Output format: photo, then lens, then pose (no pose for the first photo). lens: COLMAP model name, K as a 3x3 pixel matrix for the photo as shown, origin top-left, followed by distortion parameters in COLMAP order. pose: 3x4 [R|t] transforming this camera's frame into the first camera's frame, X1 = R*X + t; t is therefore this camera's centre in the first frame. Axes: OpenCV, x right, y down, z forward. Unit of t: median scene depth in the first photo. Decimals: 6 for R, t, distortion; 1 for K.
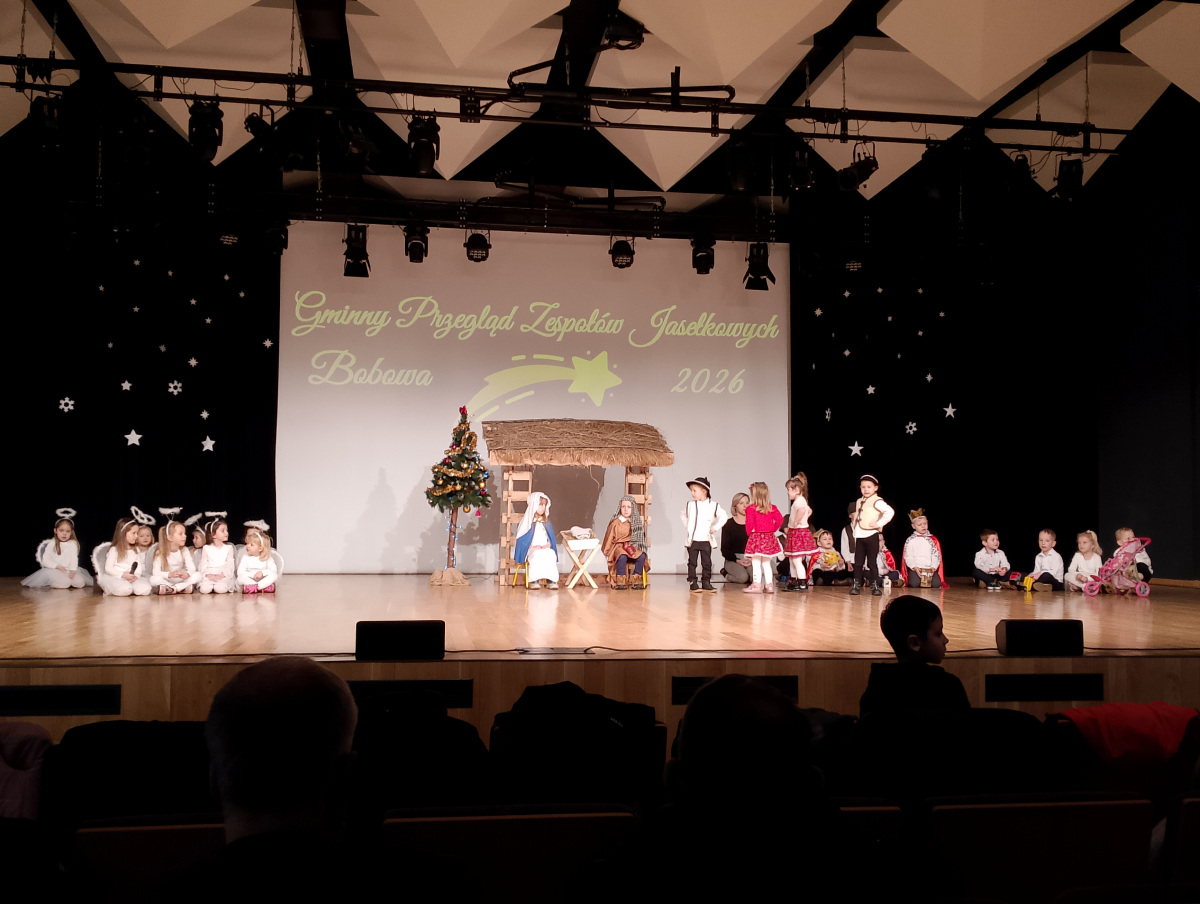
lens RADIAL K [[1302.5, 0, 617.1], [0, 1302.5, 460.3], [0, 0, 1]] dist [0.079914, 0.000000]
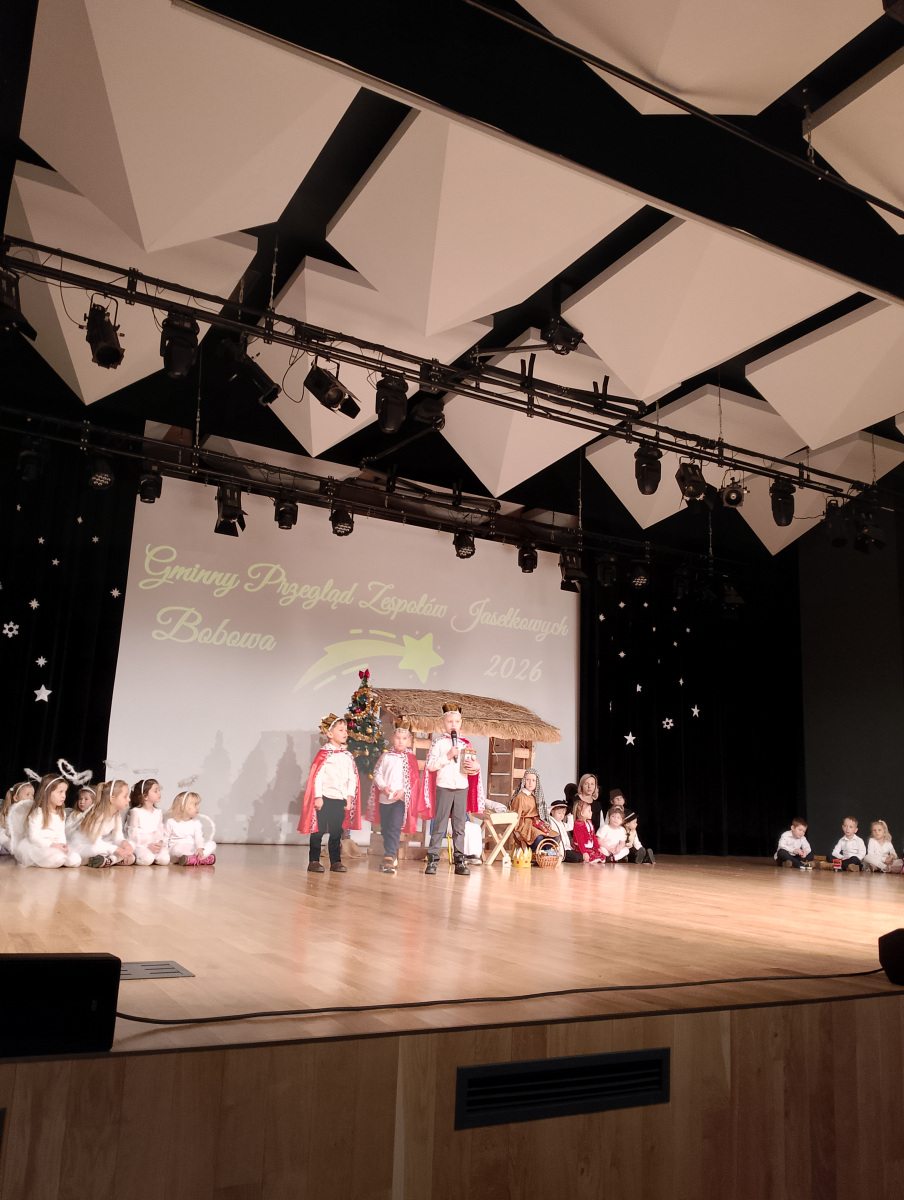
lens RADIAL K [[972.5, 0, 449.9], [0, 972.5, 606.8], [0, 0, 1]] dist [0.096547, -0.198873]
pose [[0.939166, 0.099775, 0.328653, -0.266861], [-0.049744, 0.986300, -0.157281, 0.020716], [-0.339843, 0.131364, 0.931263, 0.250480]]
